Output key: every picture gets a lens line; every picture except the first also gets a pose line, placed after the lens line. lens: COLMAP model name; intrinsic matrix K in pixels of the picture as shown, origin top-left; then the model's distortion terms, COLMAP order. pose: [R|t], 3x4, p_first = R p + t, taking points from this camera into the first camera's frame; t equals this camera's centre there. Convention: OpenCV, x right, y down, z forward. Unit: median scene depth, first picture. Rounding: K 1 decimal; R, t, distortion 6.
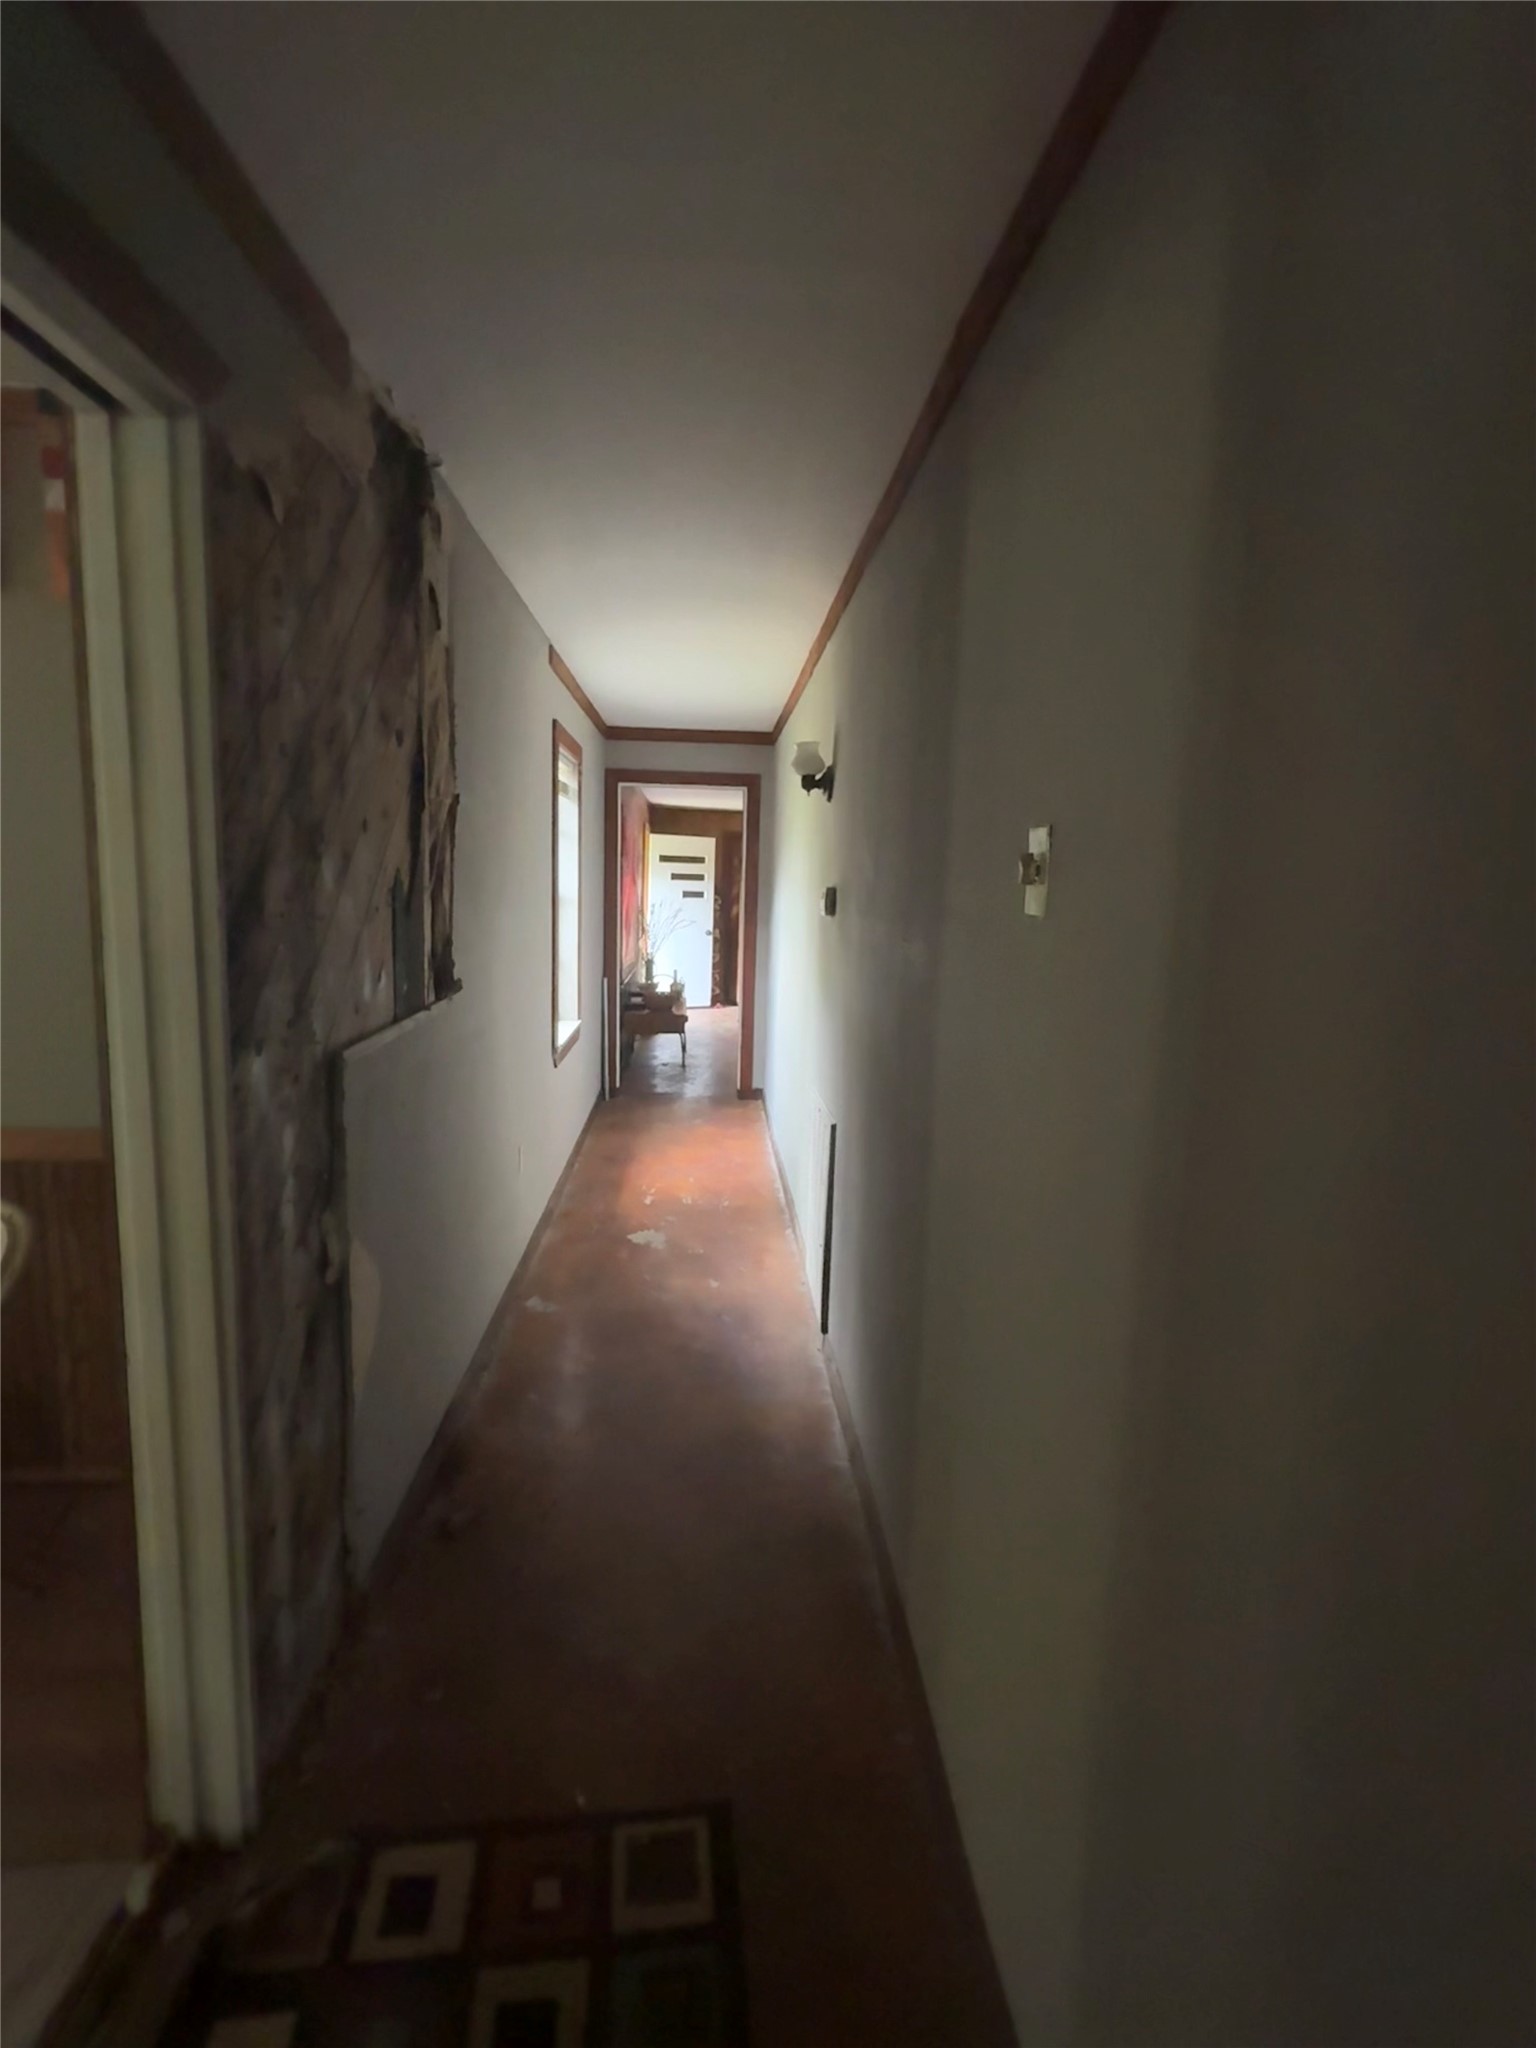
lens RADIAL K [[881.9, 0, 768.0], [0, 881.9, 1024.0], [0, 0, 1]] dist [0.000963, 0.000140]
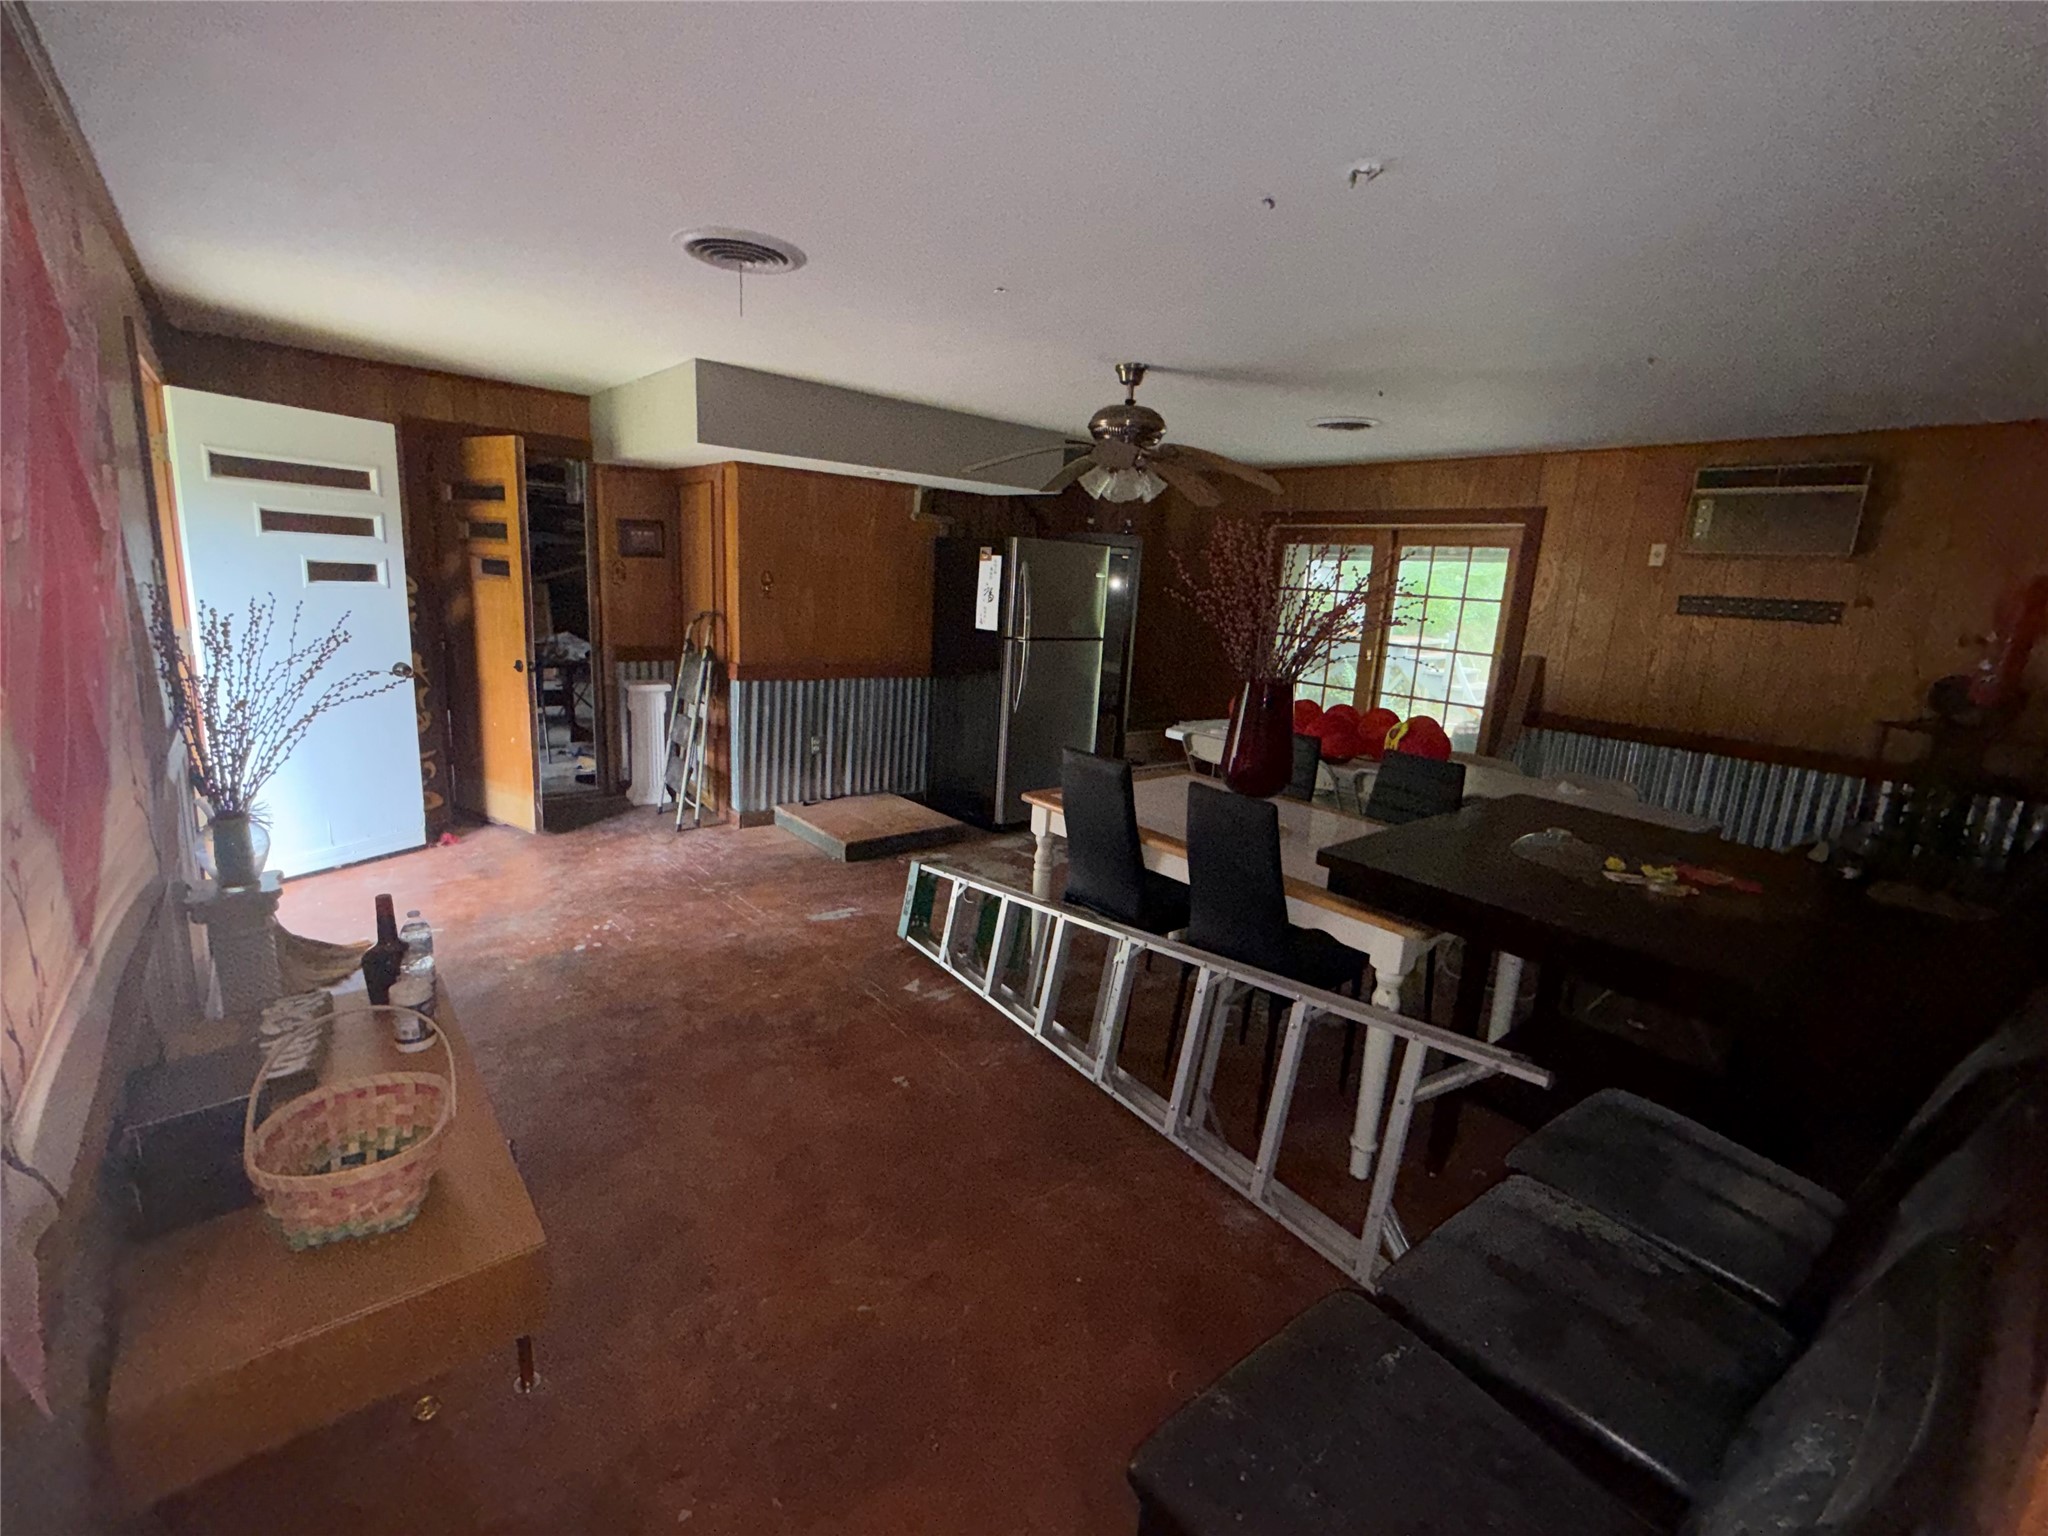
lens RADIAL K [[881.9, 0, 1024.0], [0, 881.9, 768.0], [0, 0, 1]] dist [0.000963, 0.000140]
pose [[0.813398, -0.108695, 0.571462, -0.072347], [0.059816, 0.992808, 0.103699, -0.084529], [-0.578624, -0.050166, 0.814050, 0.515001]]
